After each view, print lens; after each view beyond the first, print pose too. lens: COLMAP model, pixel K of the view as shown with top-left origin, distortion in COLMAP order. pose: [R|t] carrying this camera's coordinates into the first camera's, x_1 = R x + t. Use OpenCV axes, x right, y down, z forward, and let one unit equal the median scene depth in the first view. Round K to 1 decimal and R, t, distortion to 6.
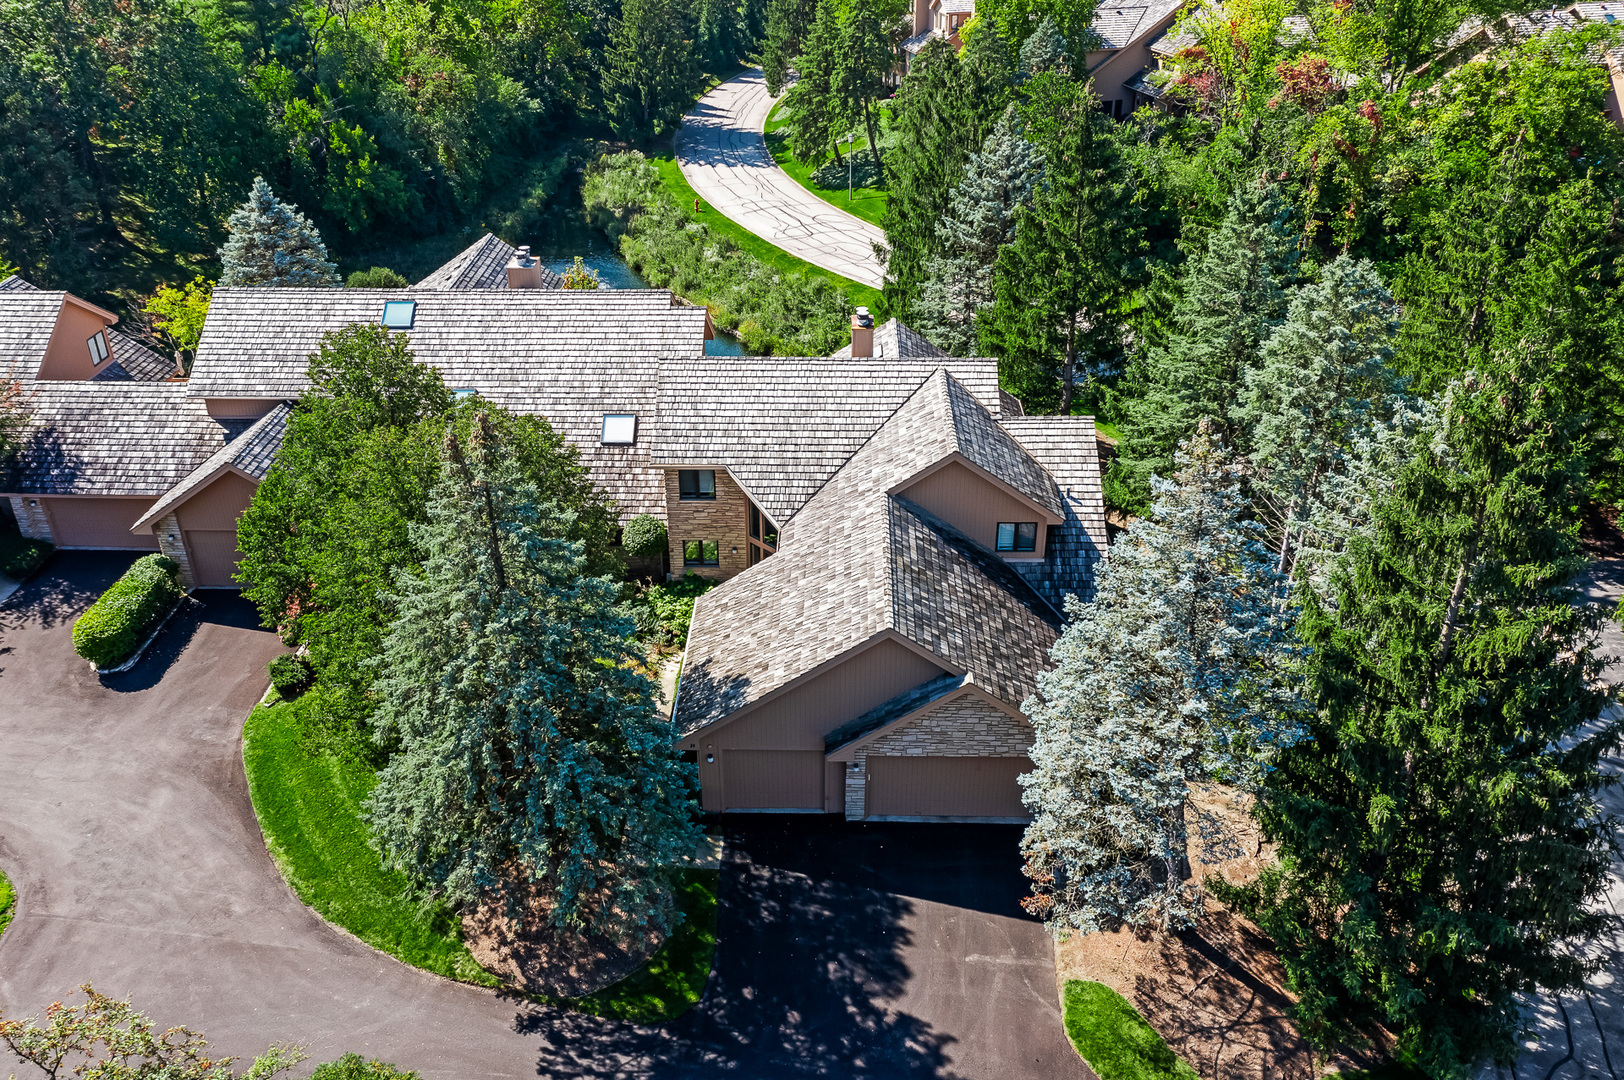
lens RADIAL K [[1308.5, 0, 808.6], [0, 1308.5, 535.4], [0, 0, 1]] dist [-0.004371, -0.000471]
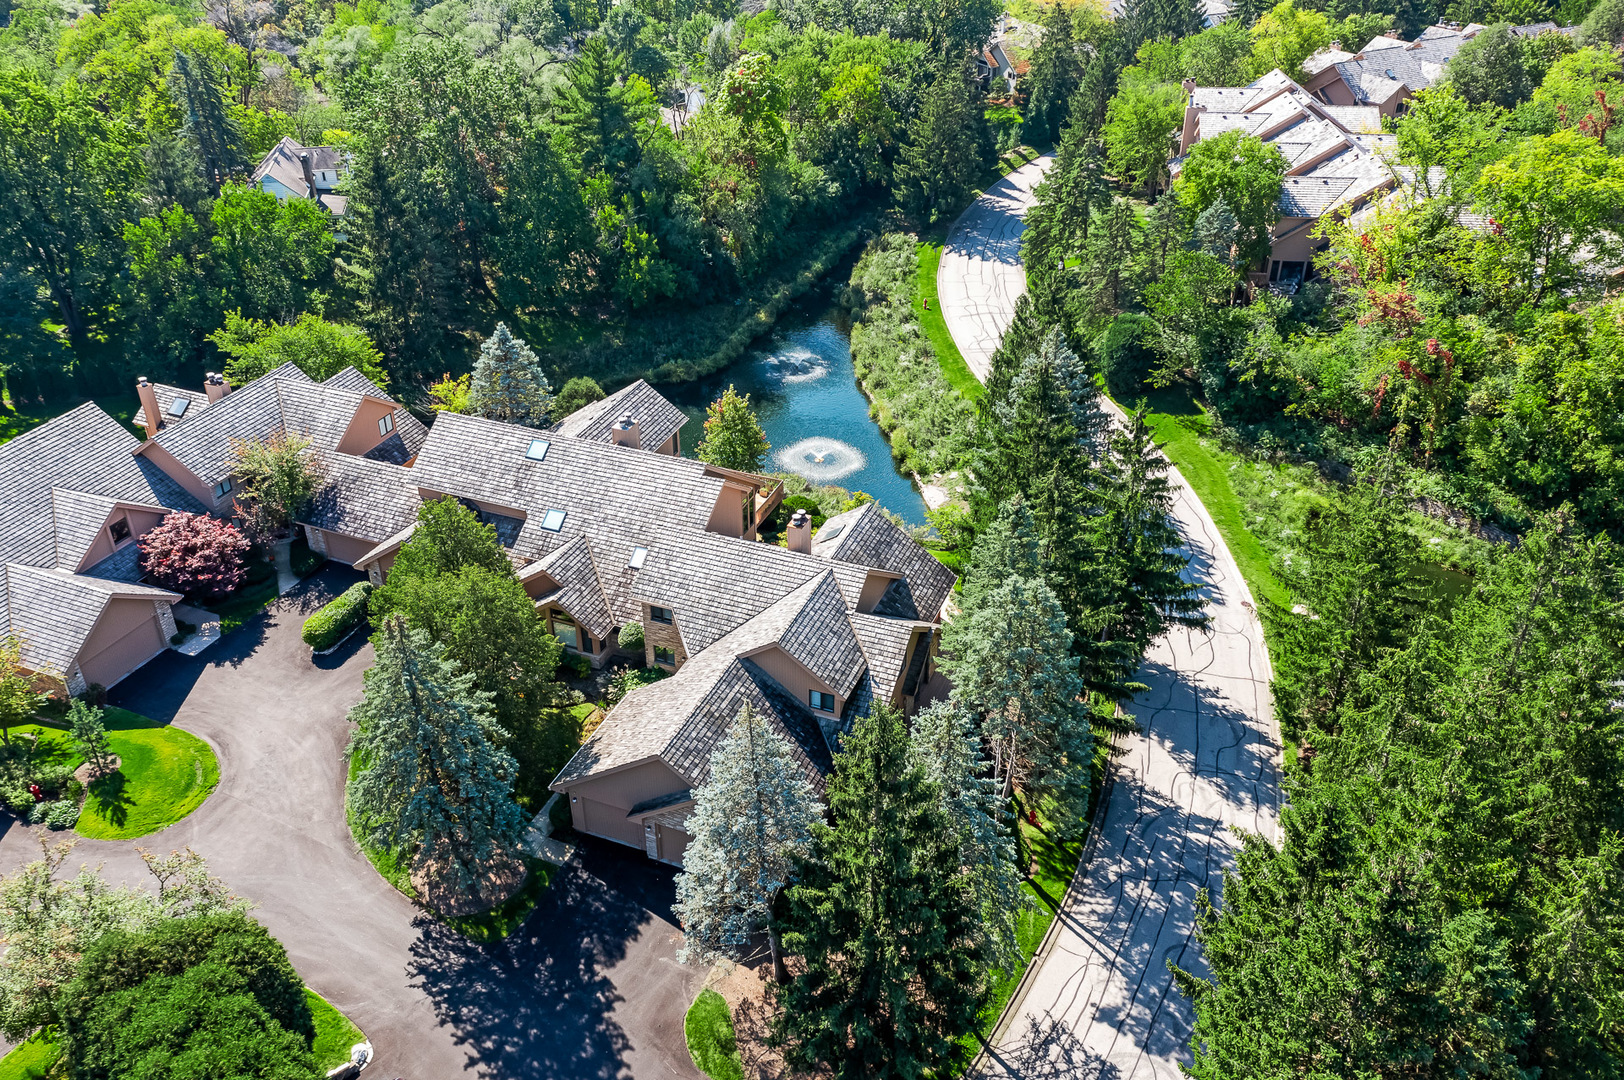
lens RADIAL K [[1308.5, 0, 808.6], [0, 1308.5, 535.4], [0, 0, 1]] dist [-0.004371, -0.000471]
pose [[0.933104, 0.187675, -0.306749, 0.555851], [-0.174629, 0.982164, 0.069700, -0.279791], [0.314359, -0.011470, 0.949235, -0.407532]]
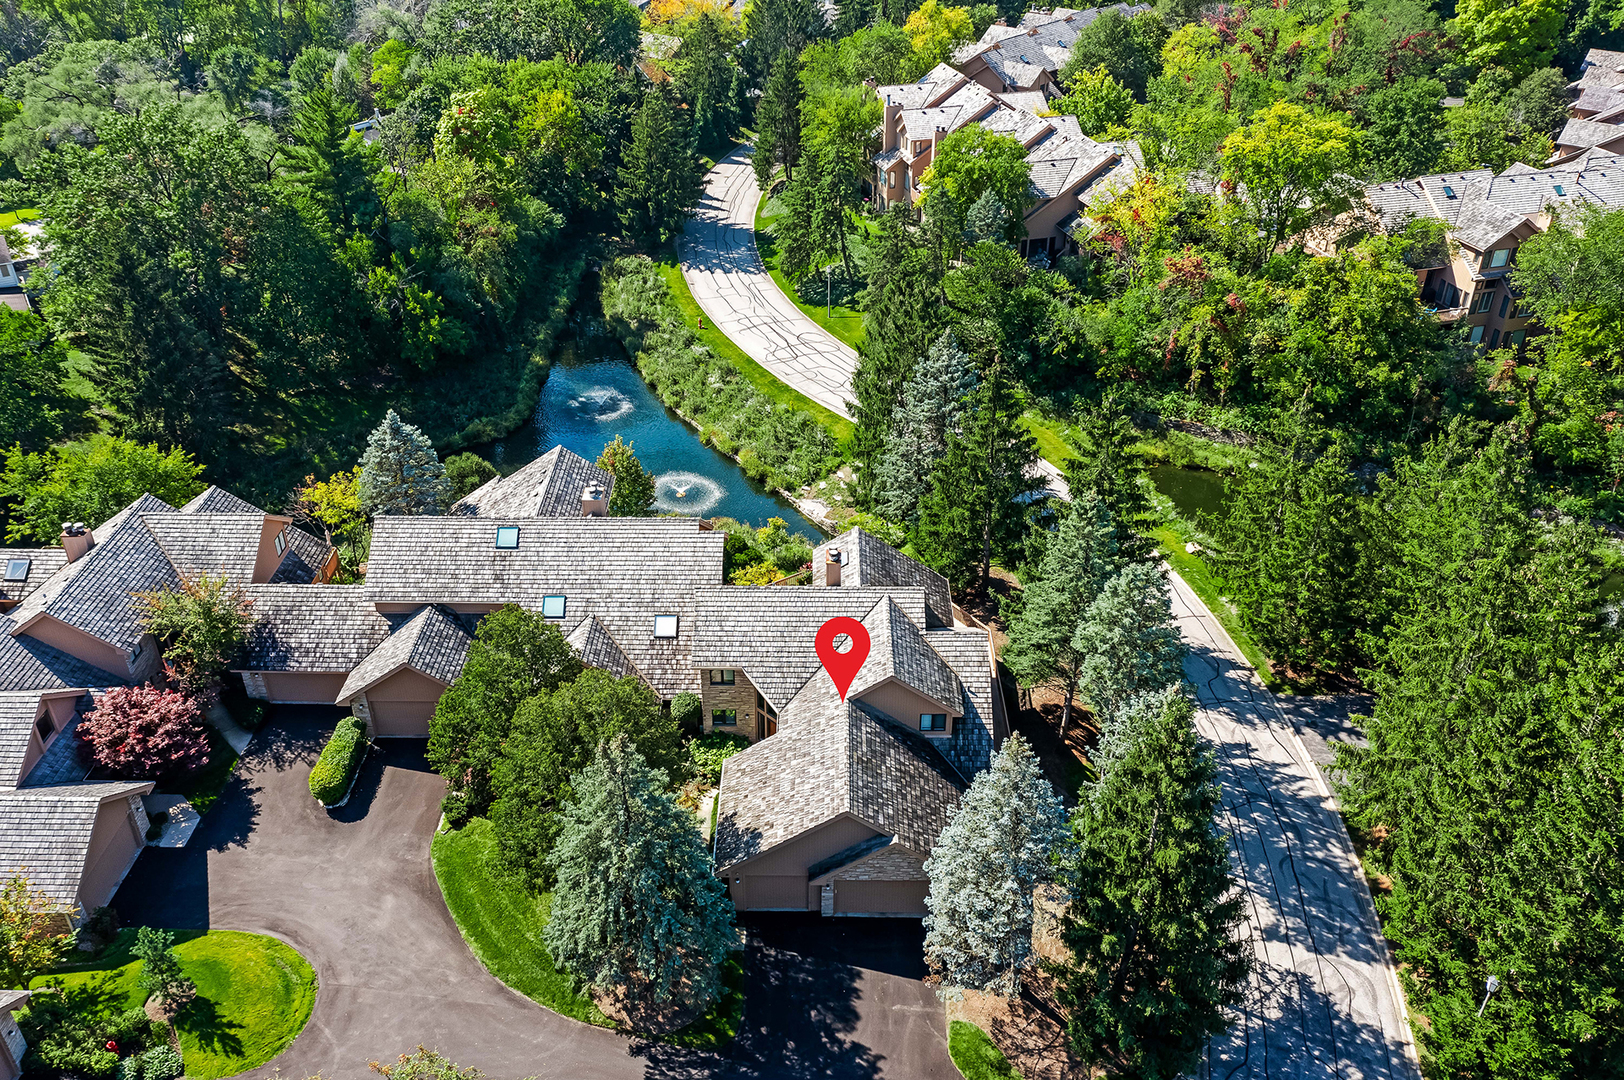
lens RADIAL K [[1308.5, 0, 808.6], [0, 1308.5, 535.4], [0, 0, 1]] dist [-0.004371, -0.000471]
pose [[0.999918, -0.003840, 0.012196, -0.004869], [0.003312, 0.999071, 0.042977, -0.279185], [-0.012350, -0.042933, 0.999002, -0.512187]]
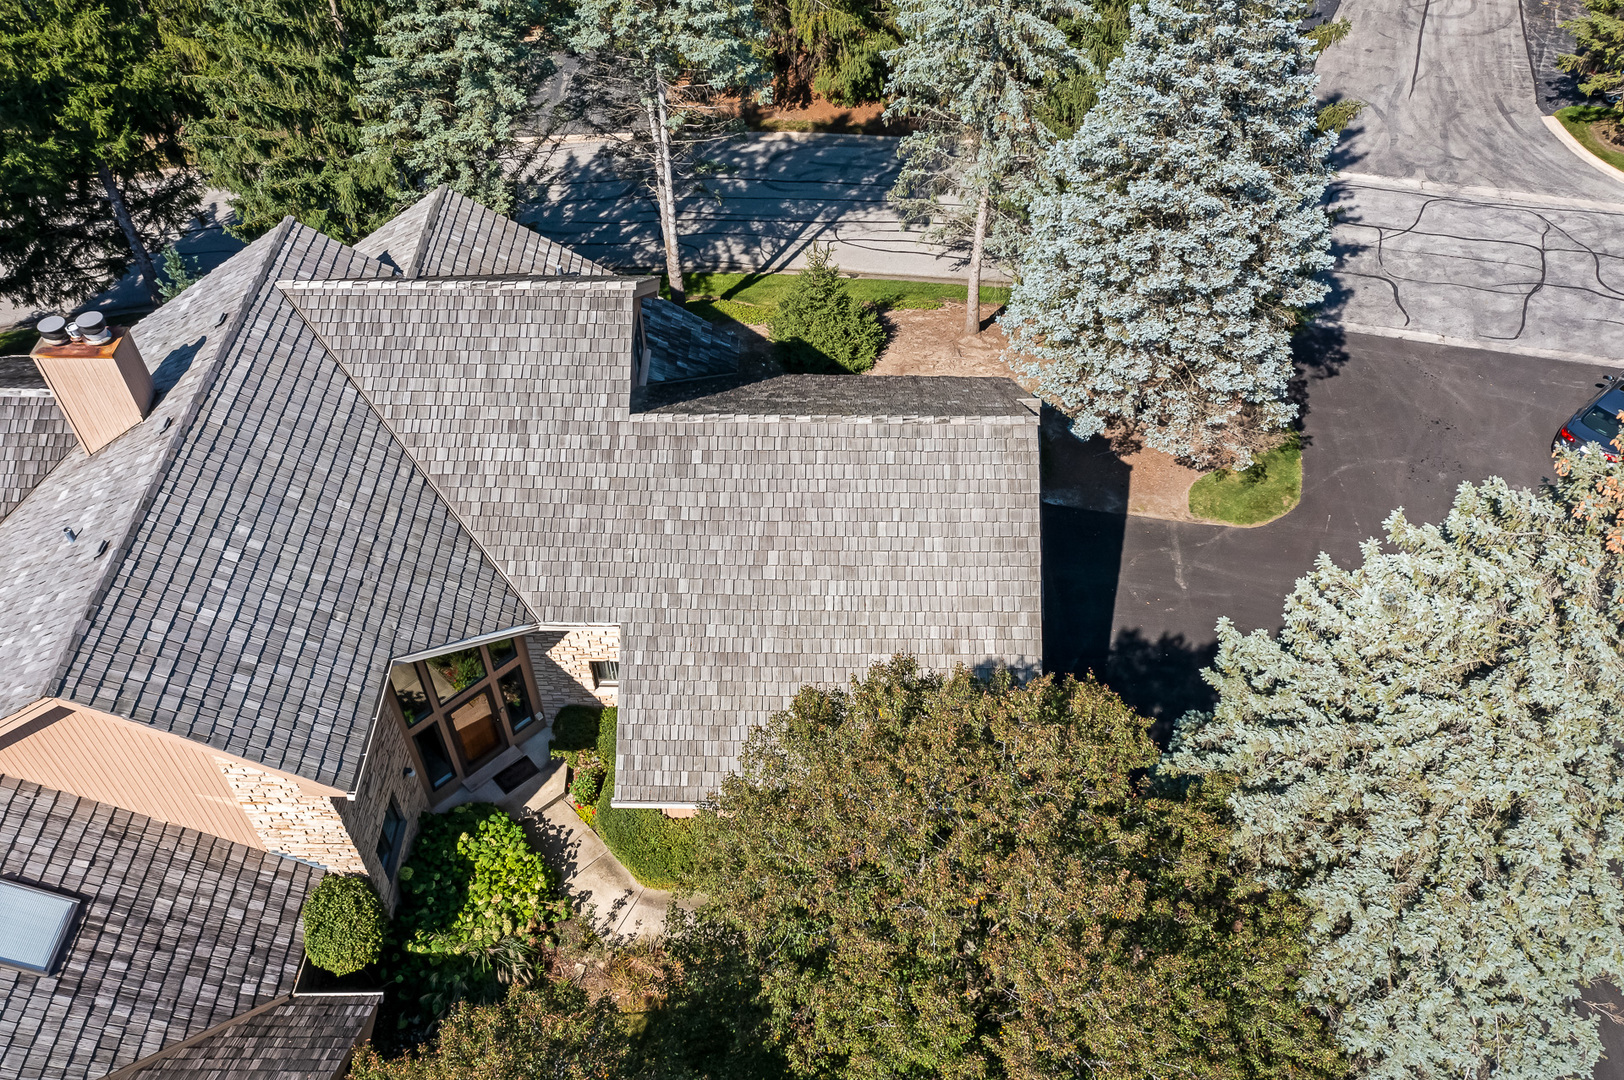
lens RADIAL K [[1308.5, 0, 808.6], [0, 1308.5, 535.4], [0, 0, 1]] dist [-0.004371, -0.000471]
pose [[-0.008542, -0.723309, 0.690471, -0.385959], [0.494532, 0.597089, 0.631603, -0.325804], [-0.869117, 0.346856, 0.352599, 0.700876]]
